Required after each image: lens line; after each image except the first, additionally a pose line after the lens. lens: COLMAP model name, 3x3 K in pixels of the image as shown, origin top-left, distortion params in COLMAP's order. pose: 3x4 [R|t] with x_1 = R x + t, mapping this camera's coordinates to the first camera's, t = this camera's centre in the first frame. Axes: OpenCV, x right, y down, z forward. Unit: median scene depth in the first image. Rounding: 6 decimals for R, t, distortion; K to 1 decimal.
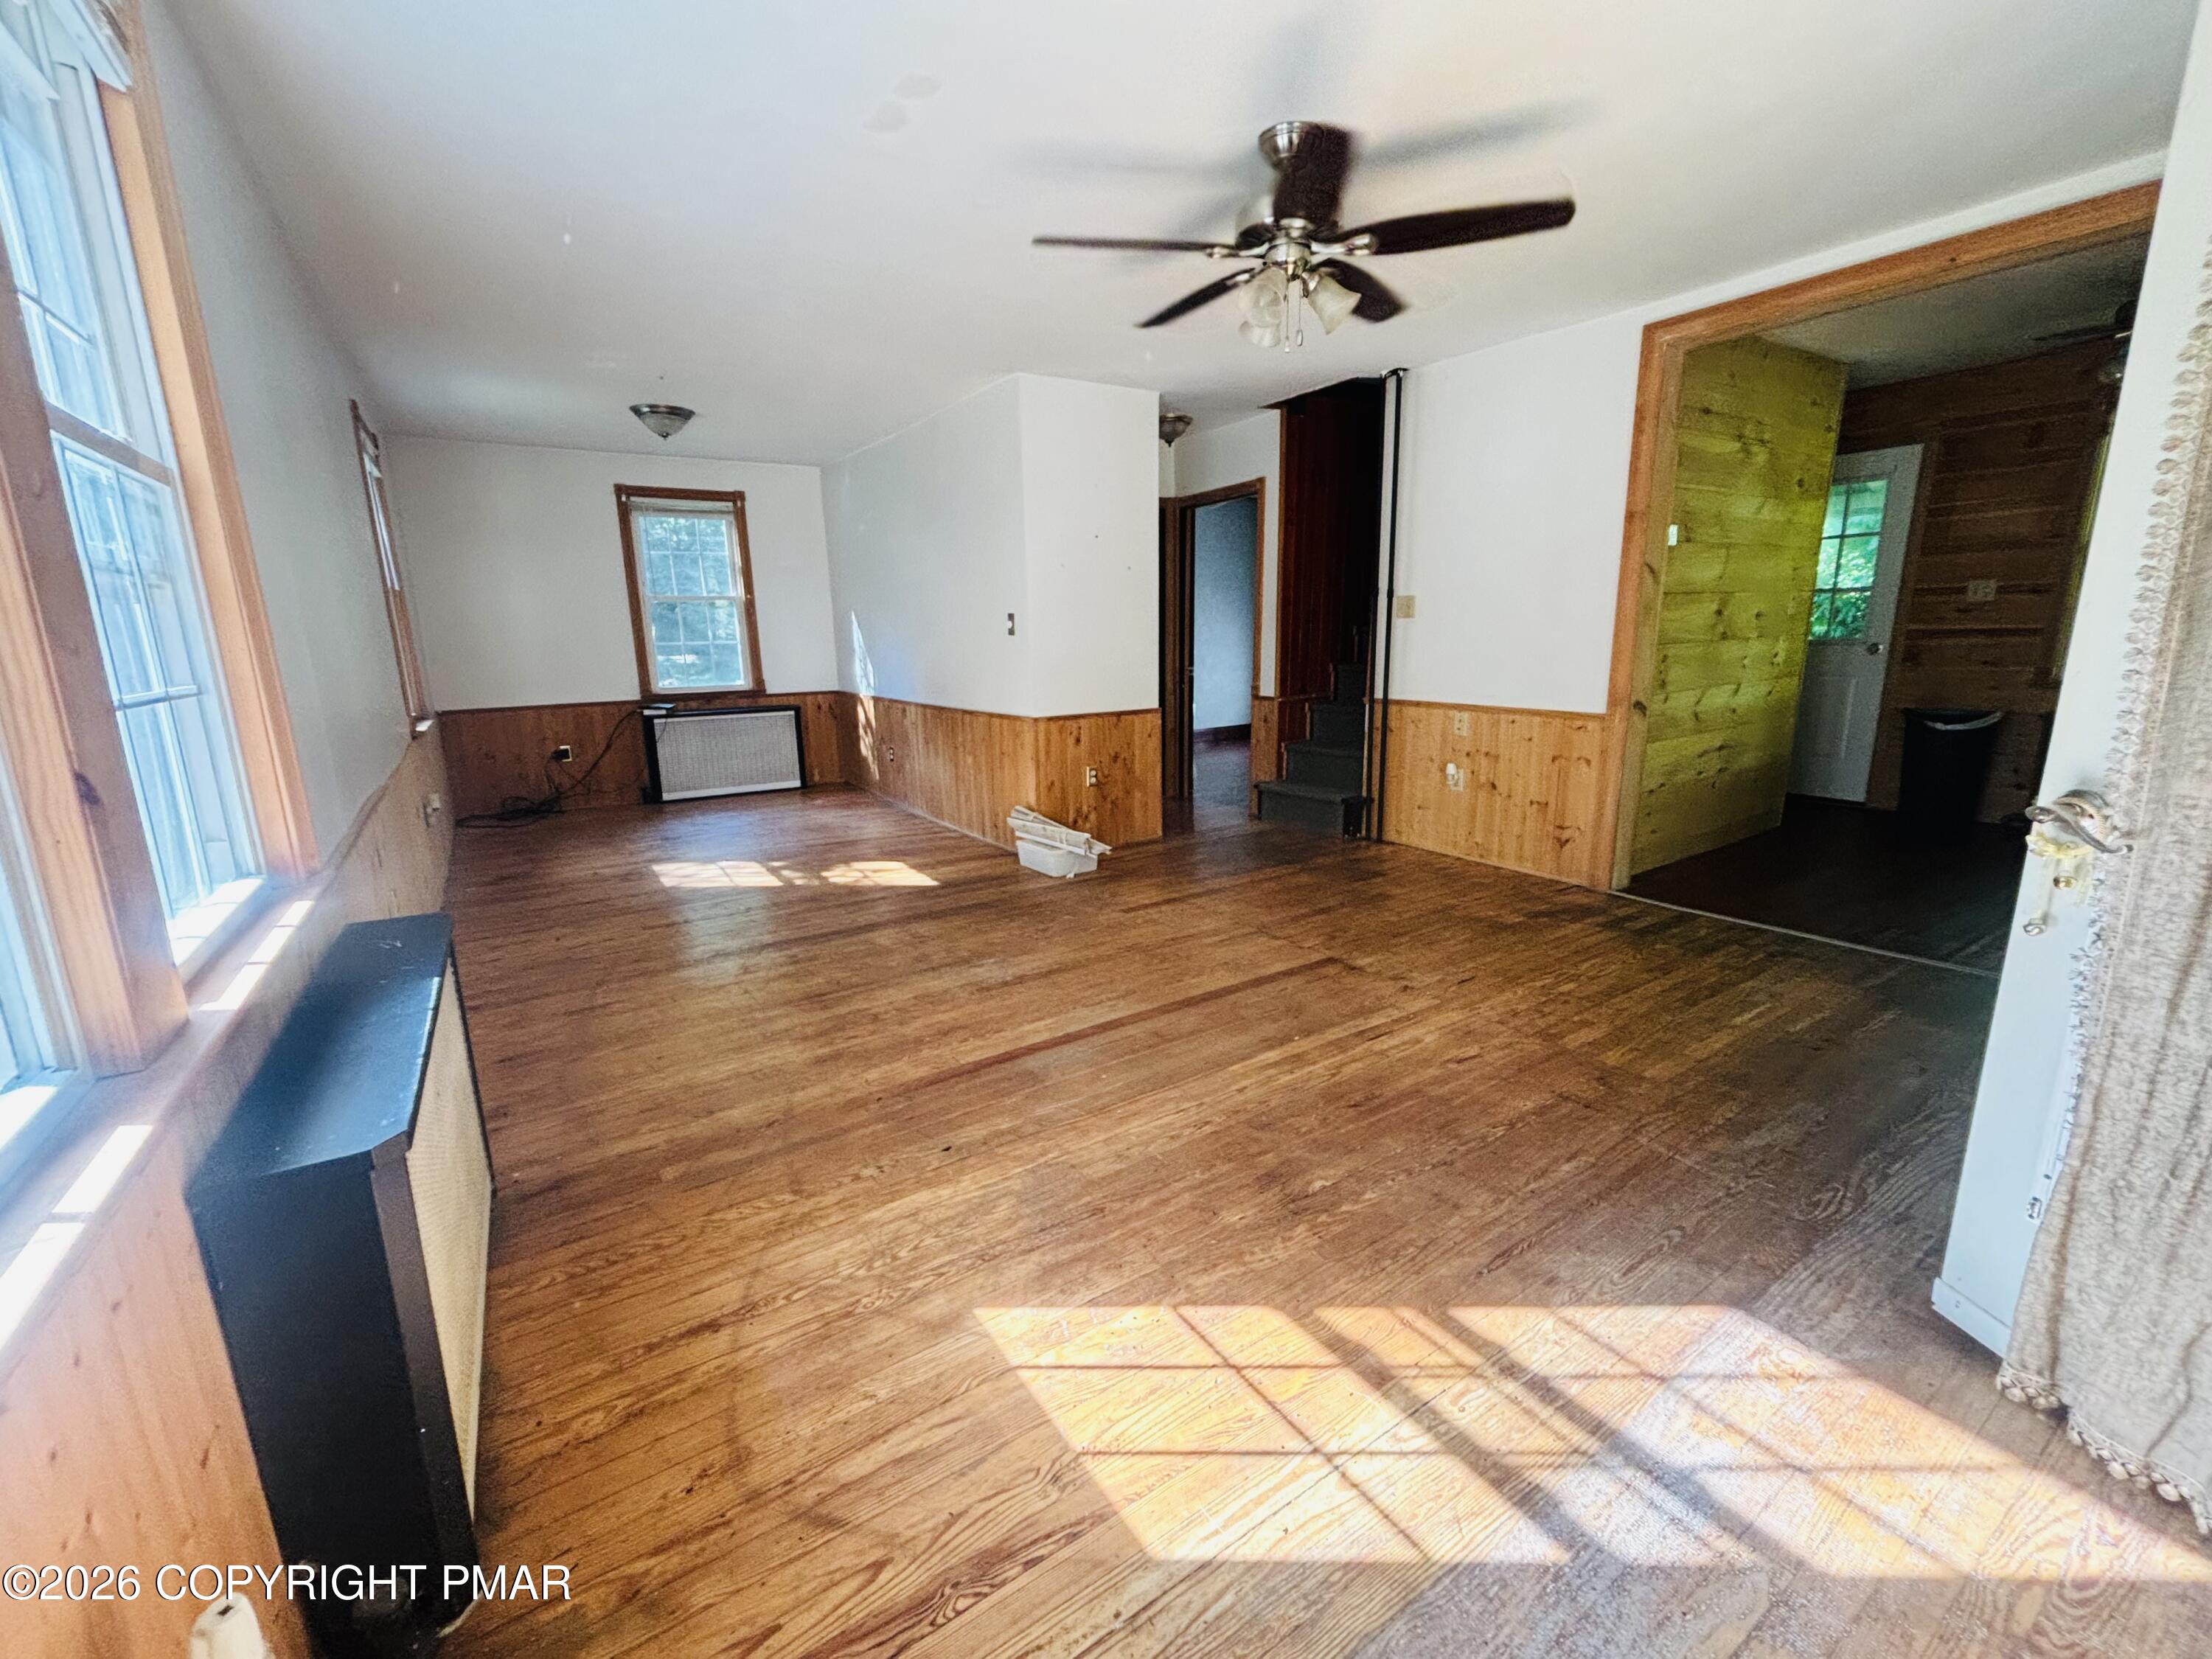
lens RADIAL K [[901.2, 0, 1091.8], [0, 901.2, 828.7], [0, 0, 1]] dist [0.000181, -0.000084]
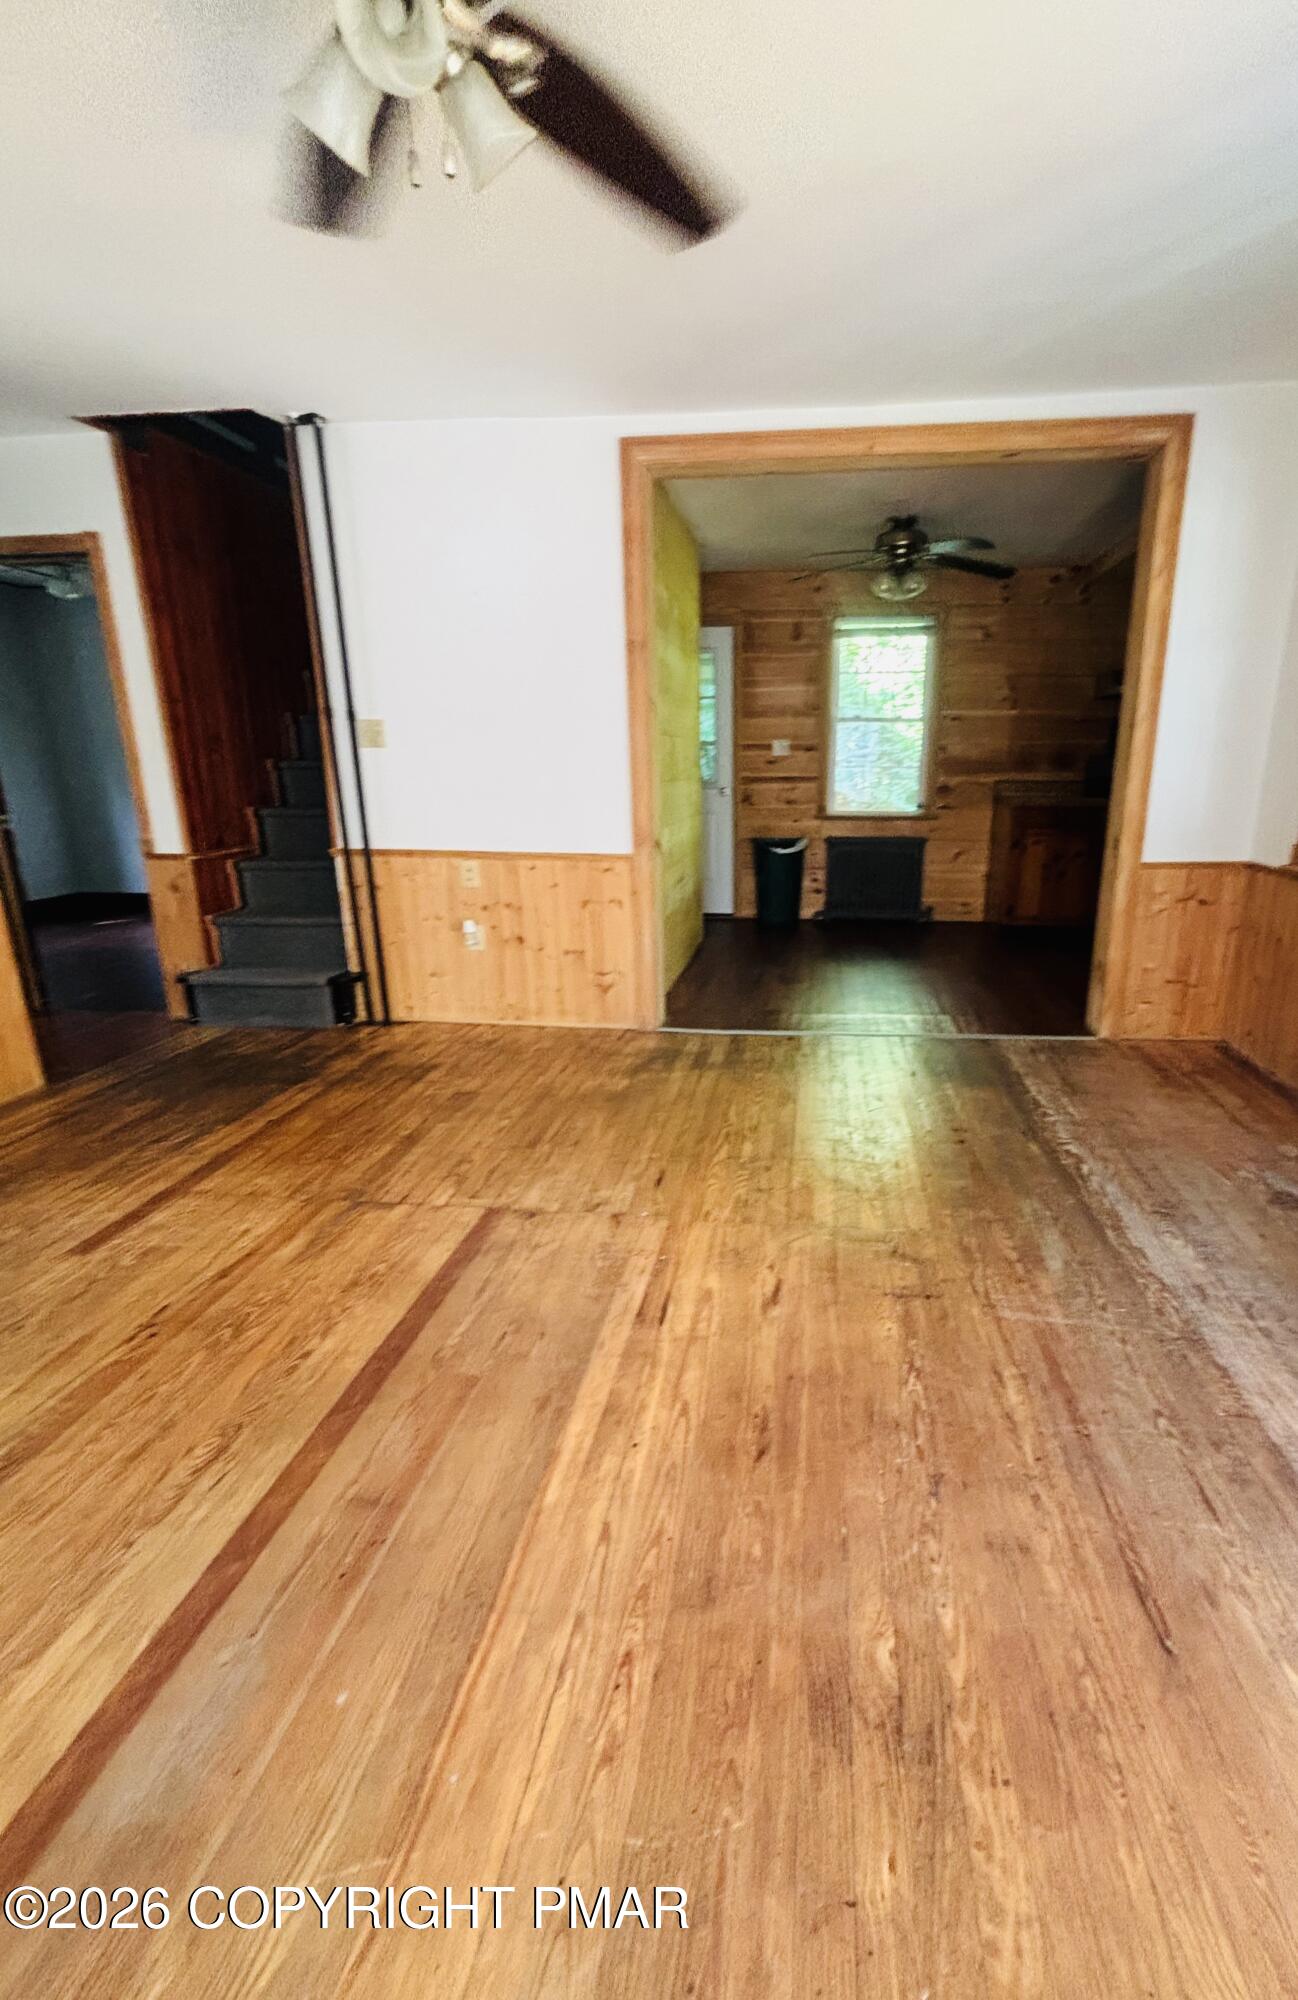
lens RADIAL K [[781.8, 0, 652.2], [0, 781.8, 990.2], [0, 0, 1]] dist [0.012550, -0.011618]
pose [[0.616216, -0.183913, 0.765803, -0.090027], [0.155600, 0.981616, 0.110536, -0.068333], [-0.772053, 0.051045, 0.633505, 0.429904]]
